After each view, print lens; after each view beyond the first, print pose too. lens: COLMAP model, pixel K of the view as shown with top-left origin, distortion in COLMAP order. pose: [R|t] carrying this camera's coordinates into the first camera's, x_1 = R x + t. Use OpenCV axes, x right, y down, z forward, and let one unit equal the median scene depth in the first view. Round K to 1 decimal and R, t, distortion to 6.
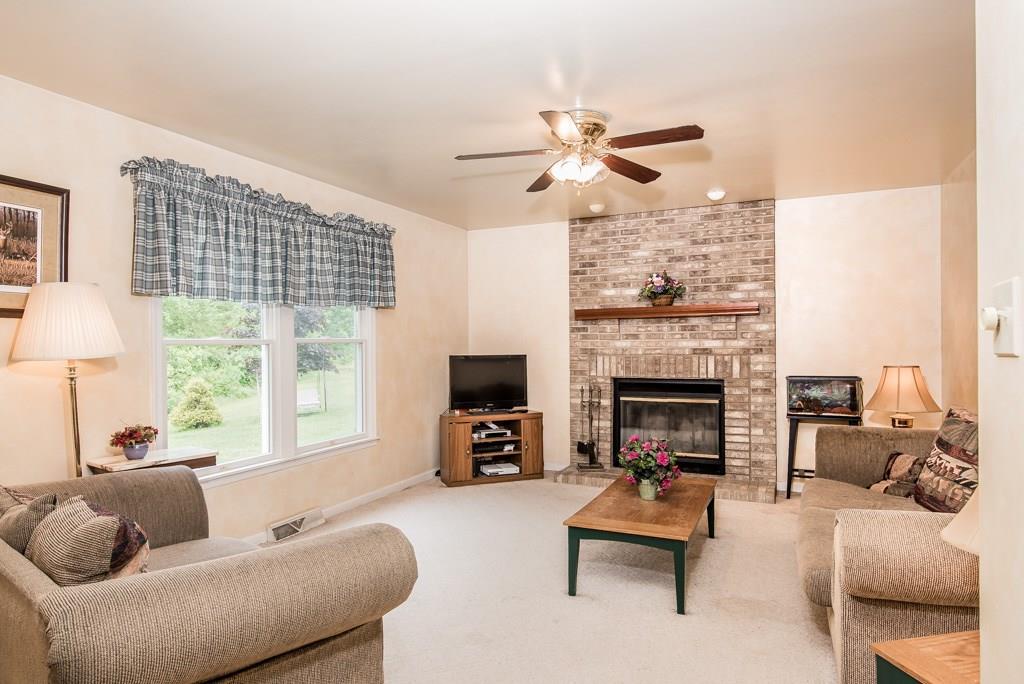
lens RADIAL K [[617.2, 0, 511.6], [0, 617.2, 347.5], [0, 0, 1]] dist [0.002326, 0.000210]
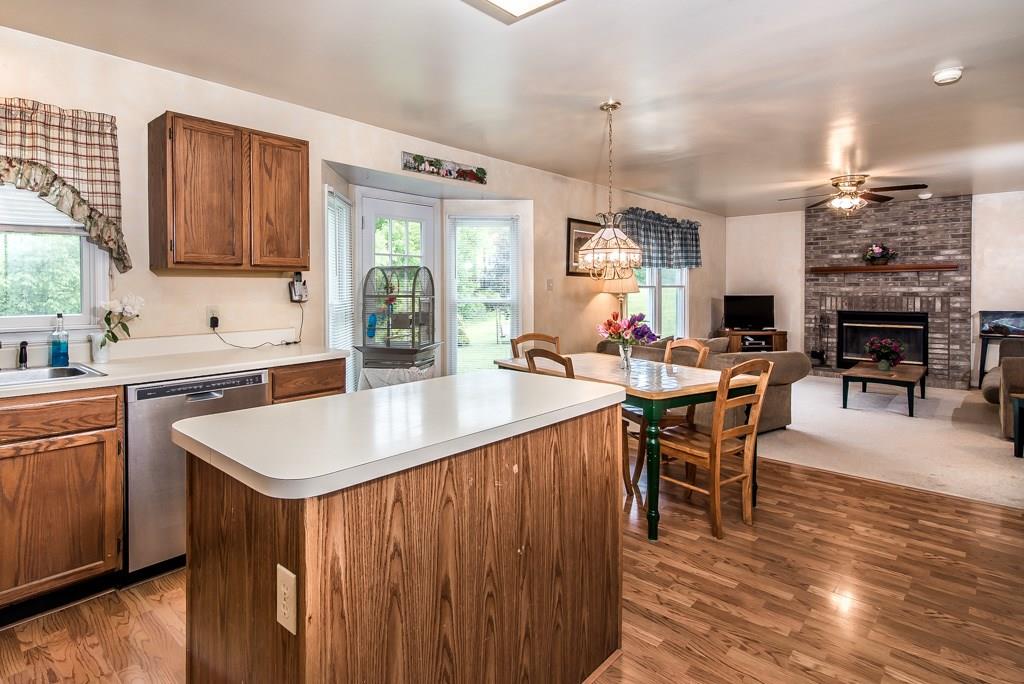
lens RADIAL K [[538.7, 0, 456.8], [0, 538.7, 296.0], [0, 0, 1]] dist [0.004602, -0.002767]
pose [[0.936348, 0.011446, -0.350887, -0.279682], [-0.009266, 0.999926, 0.007893, 0.010206], [0.350952, -0.004139, 0.936384, -0.661429]]
